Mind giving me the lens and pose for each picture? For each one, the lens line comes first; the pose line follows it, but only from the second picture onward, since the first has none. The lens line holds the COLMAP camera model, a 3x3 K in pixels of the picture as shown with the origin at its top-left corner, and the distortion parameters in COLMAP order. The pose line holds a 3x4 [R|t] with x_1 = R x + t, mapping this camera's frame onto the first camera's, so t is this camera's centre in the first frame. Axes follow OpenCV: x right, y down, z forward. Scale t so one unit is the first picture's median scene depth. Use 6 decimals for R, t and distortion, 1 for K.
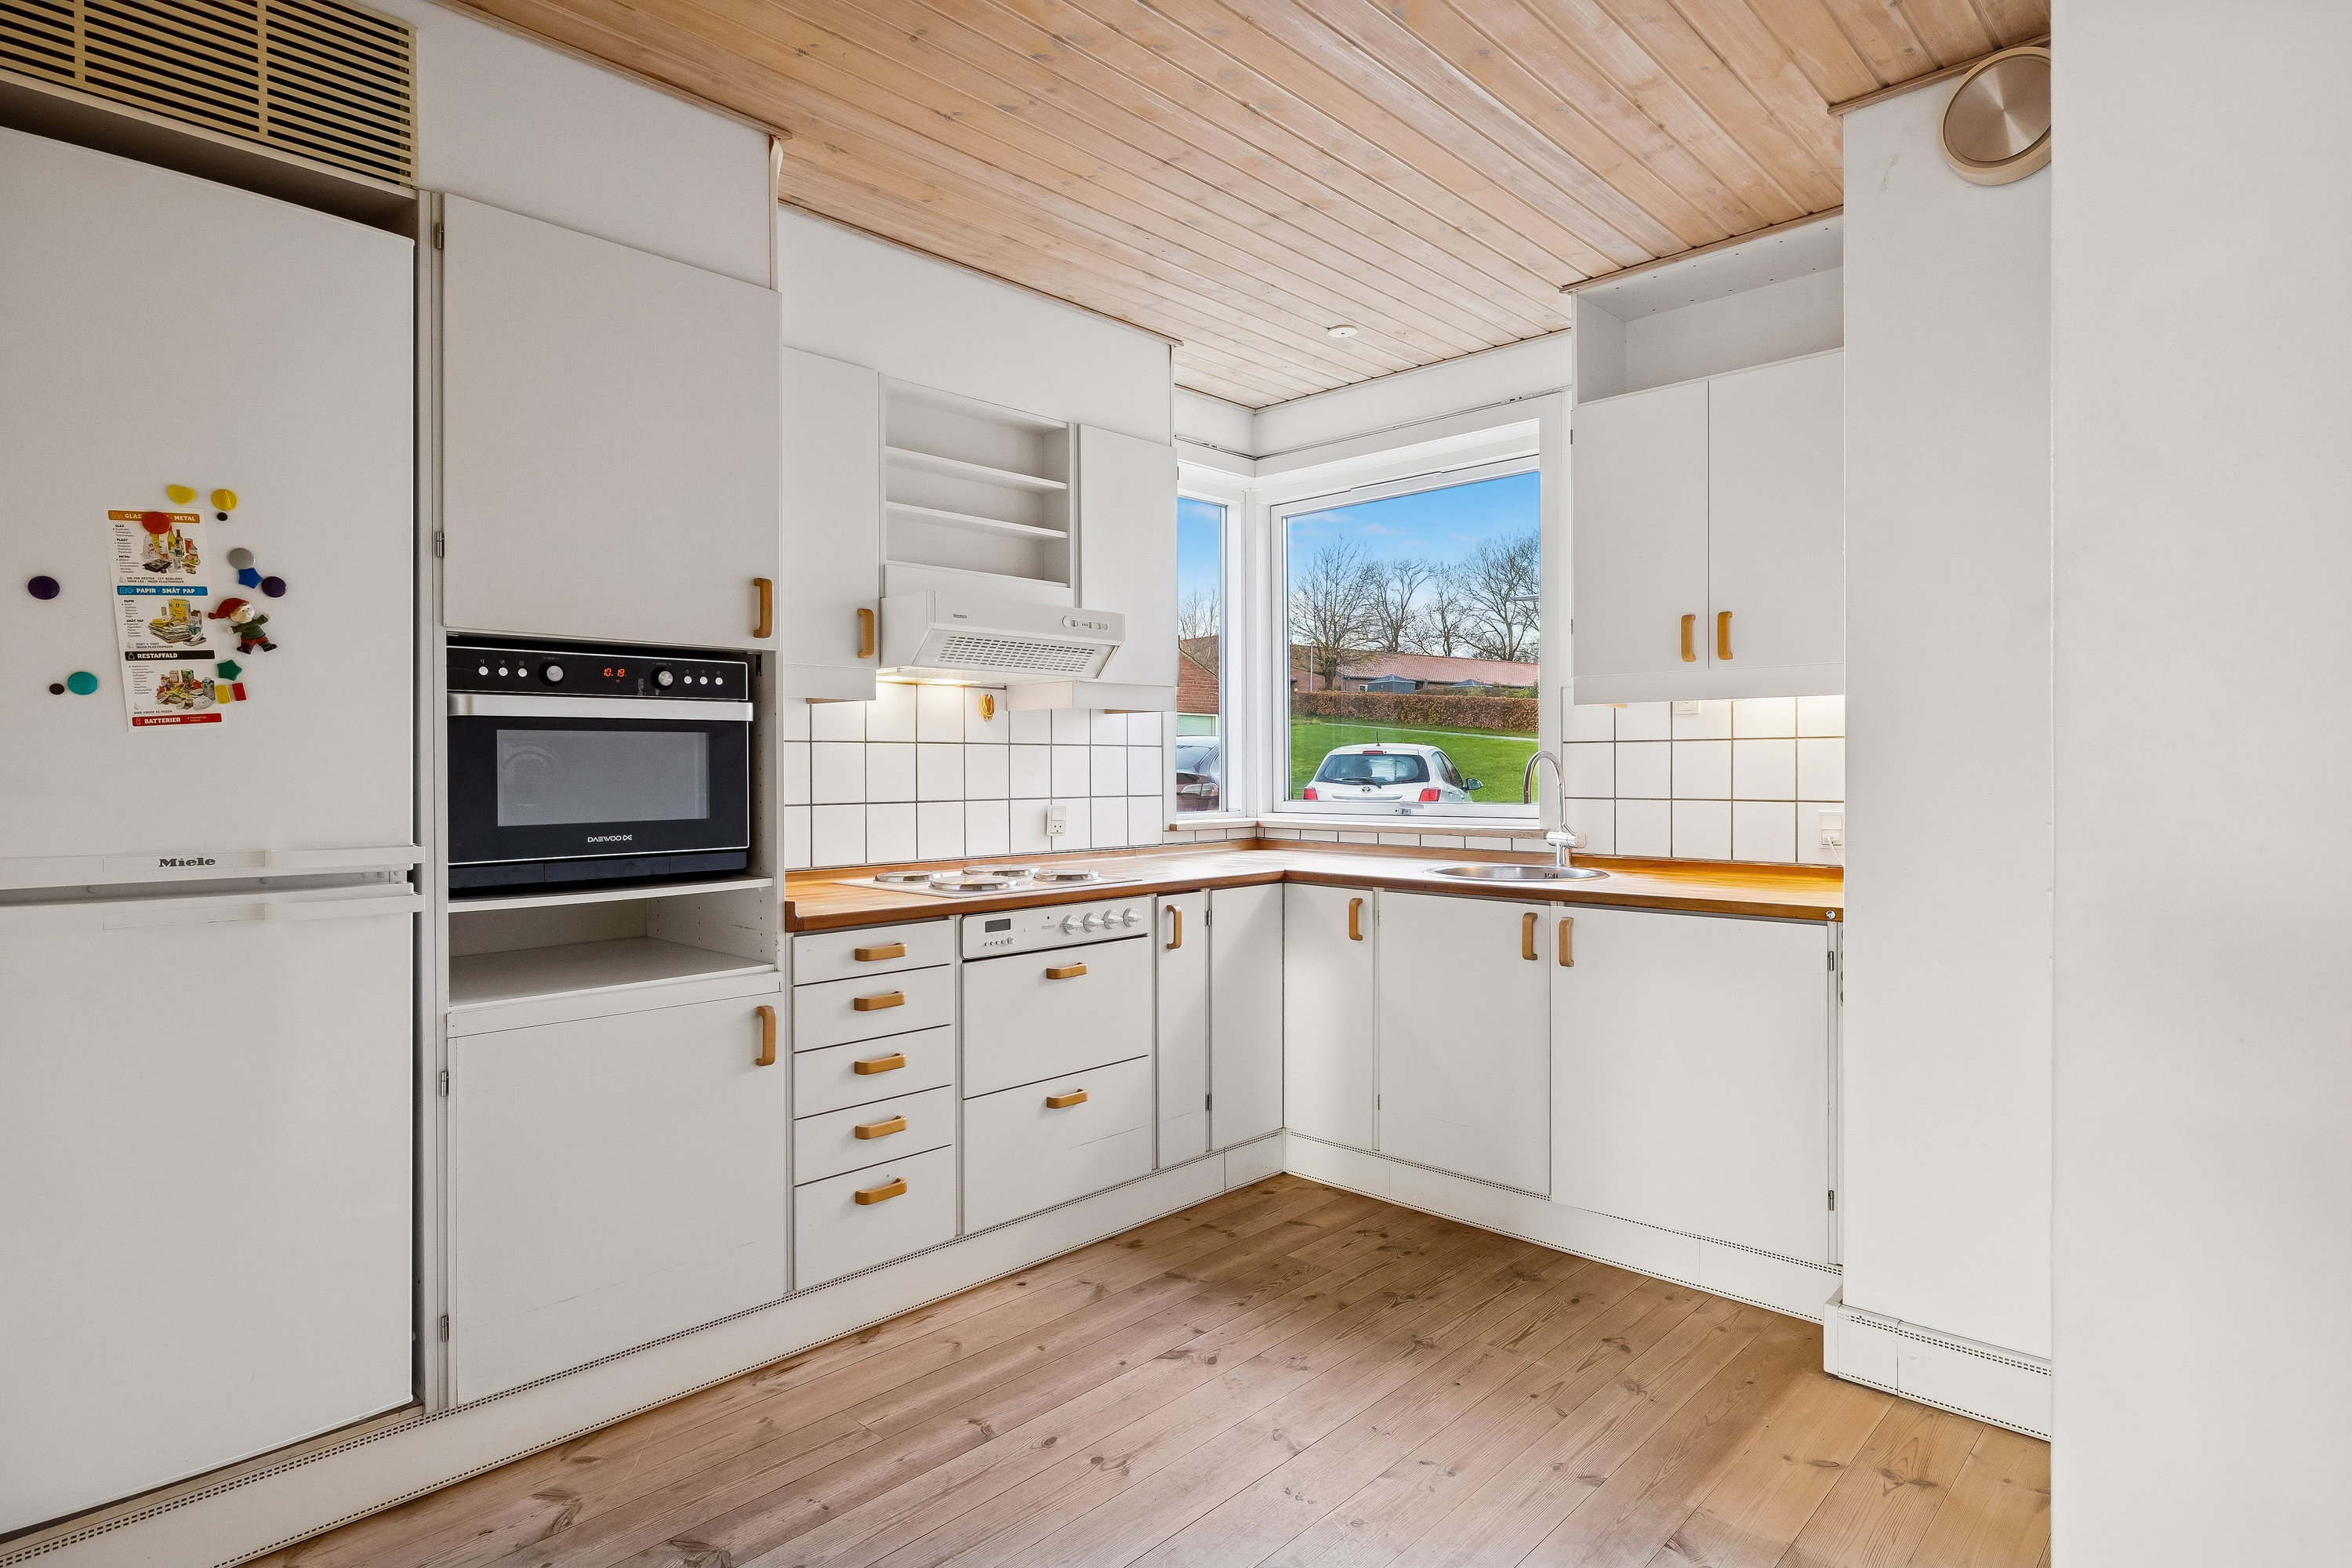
lens RADIAL K [[1260.8, 0, 1171.8], [0, 1260.8, 767.5], [0, 0, 1]] dist [-0.000668, -0.000260]
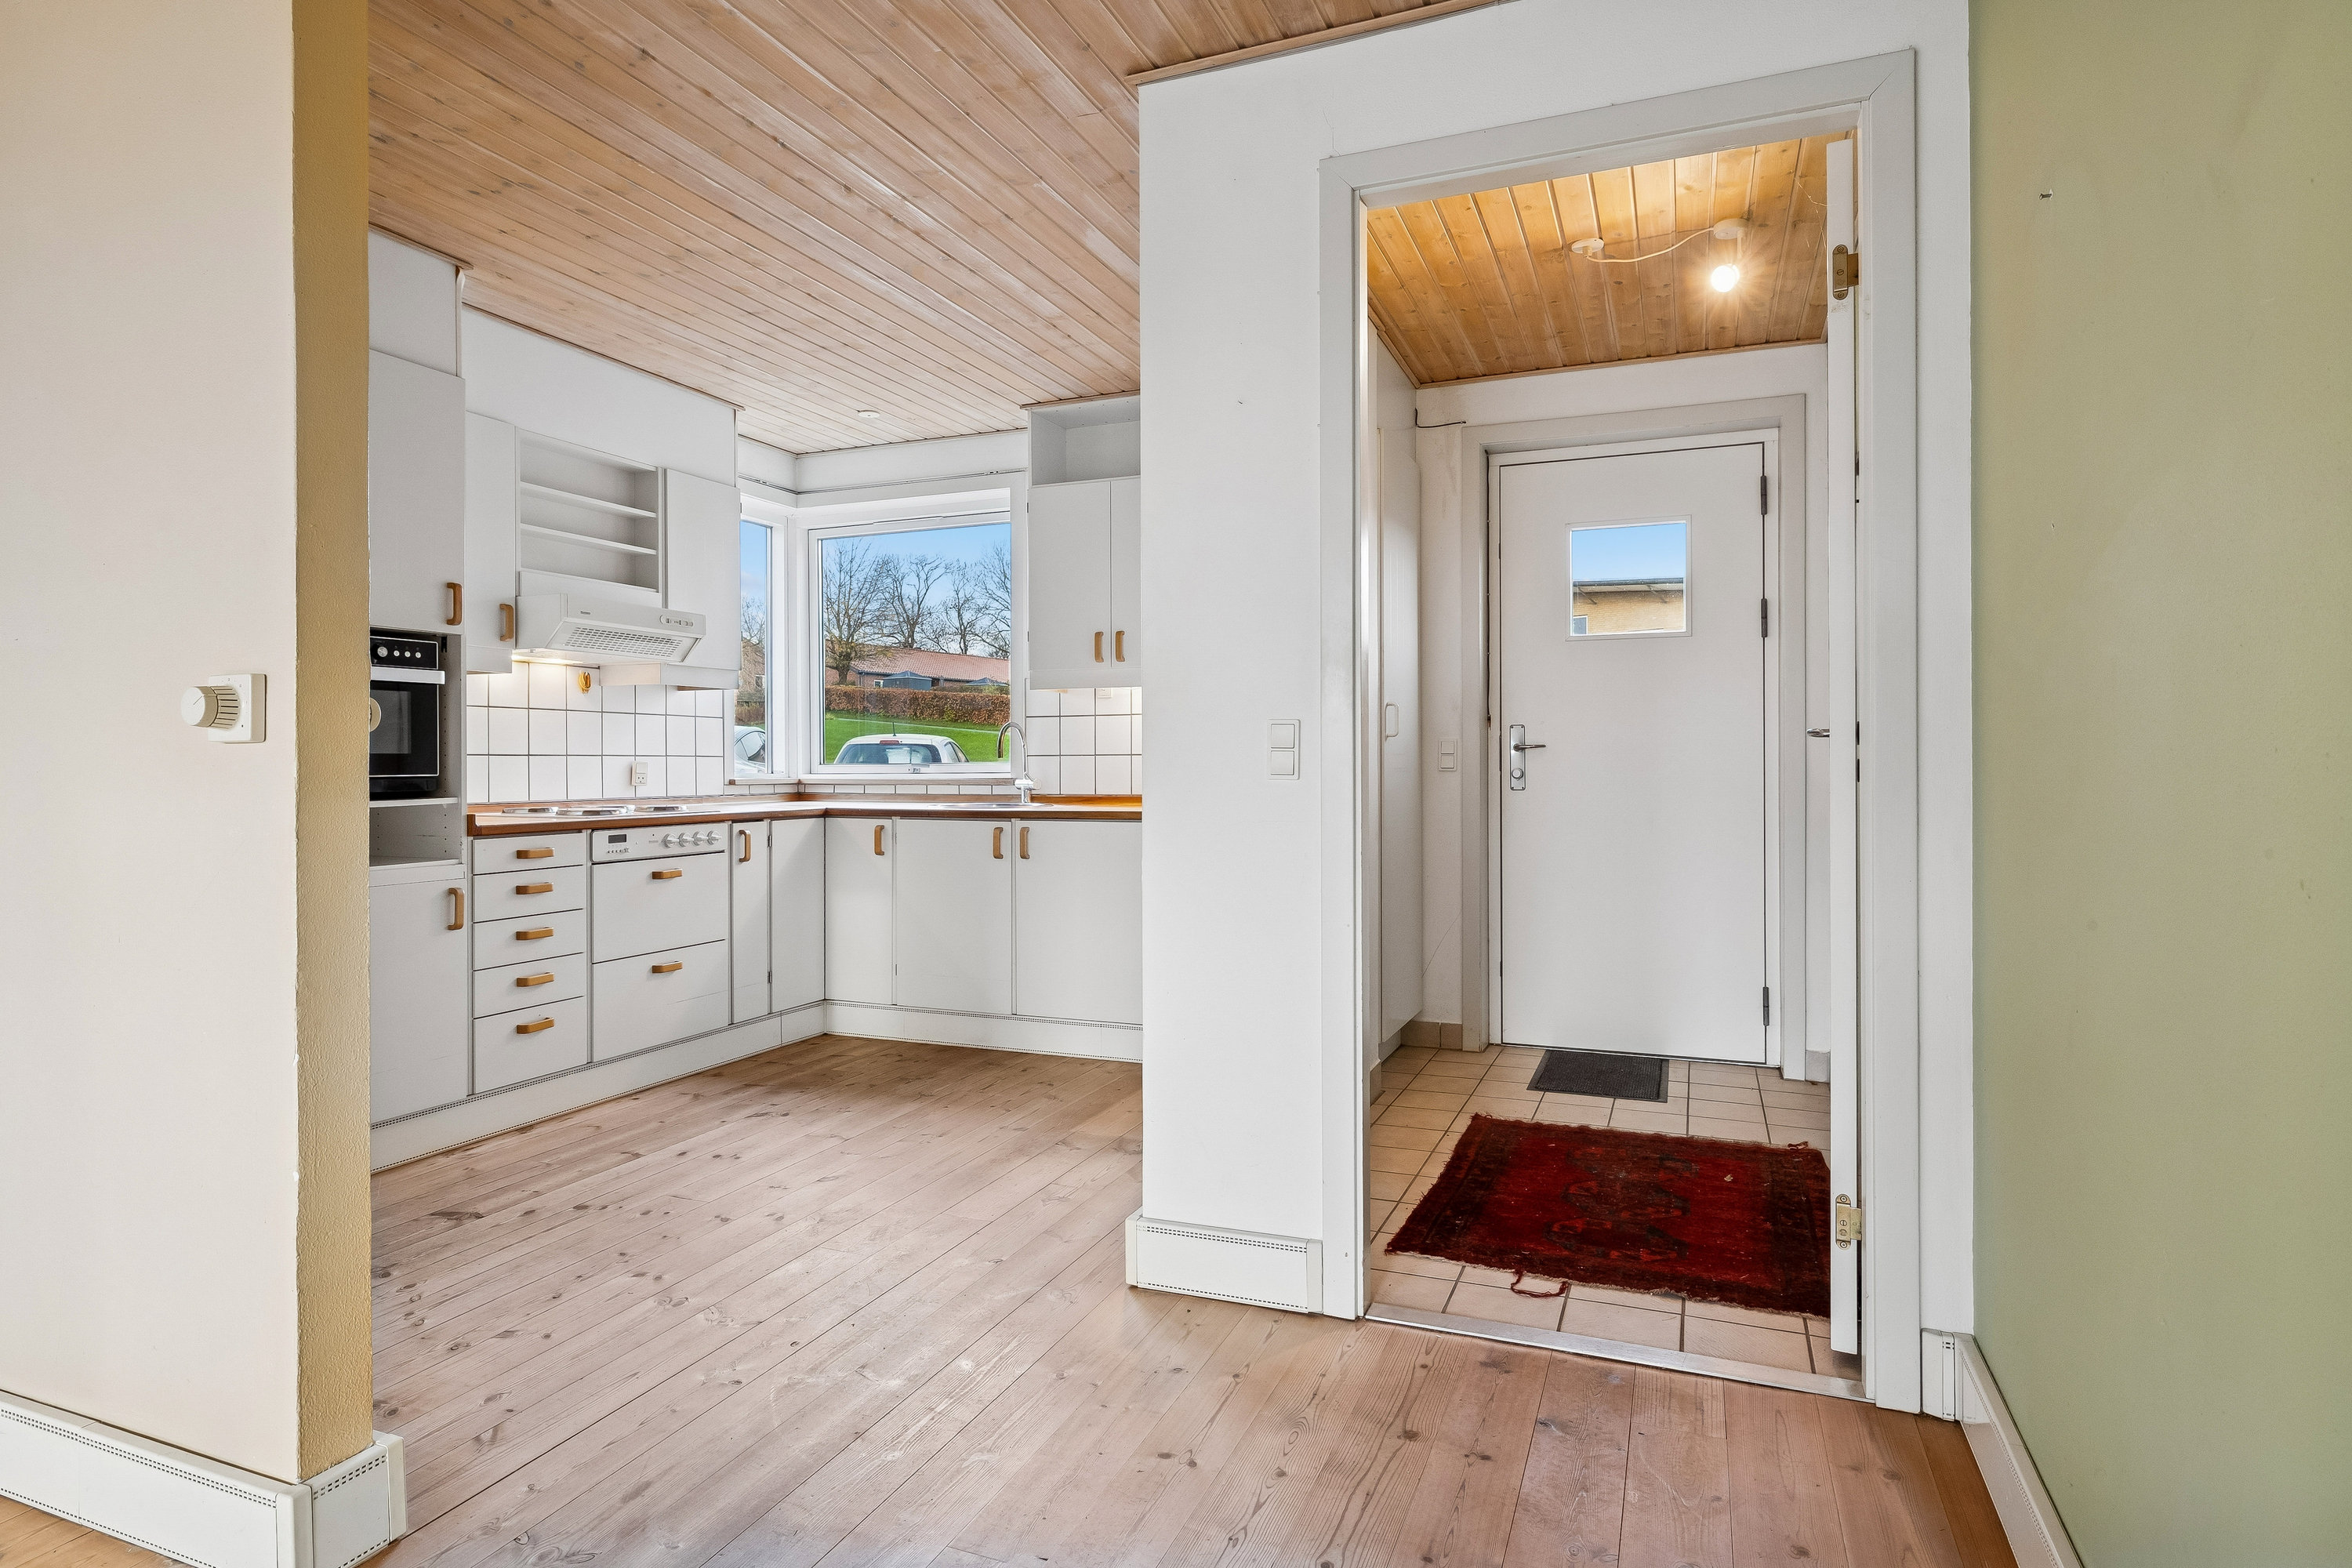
lens RADIAL K [[1260.8, 0, 1171.8], [0, 1260.8, 767.5], [0, 0, 1]] dist [-0.000668, -0.000260]
pose [[0.928970, -0.001454, 0.370152, -0.079092], [0.000483, 0.999996, 0.002715, 0.040914], [-0.370155, -0.002343, 0.928967, -0.471033]]
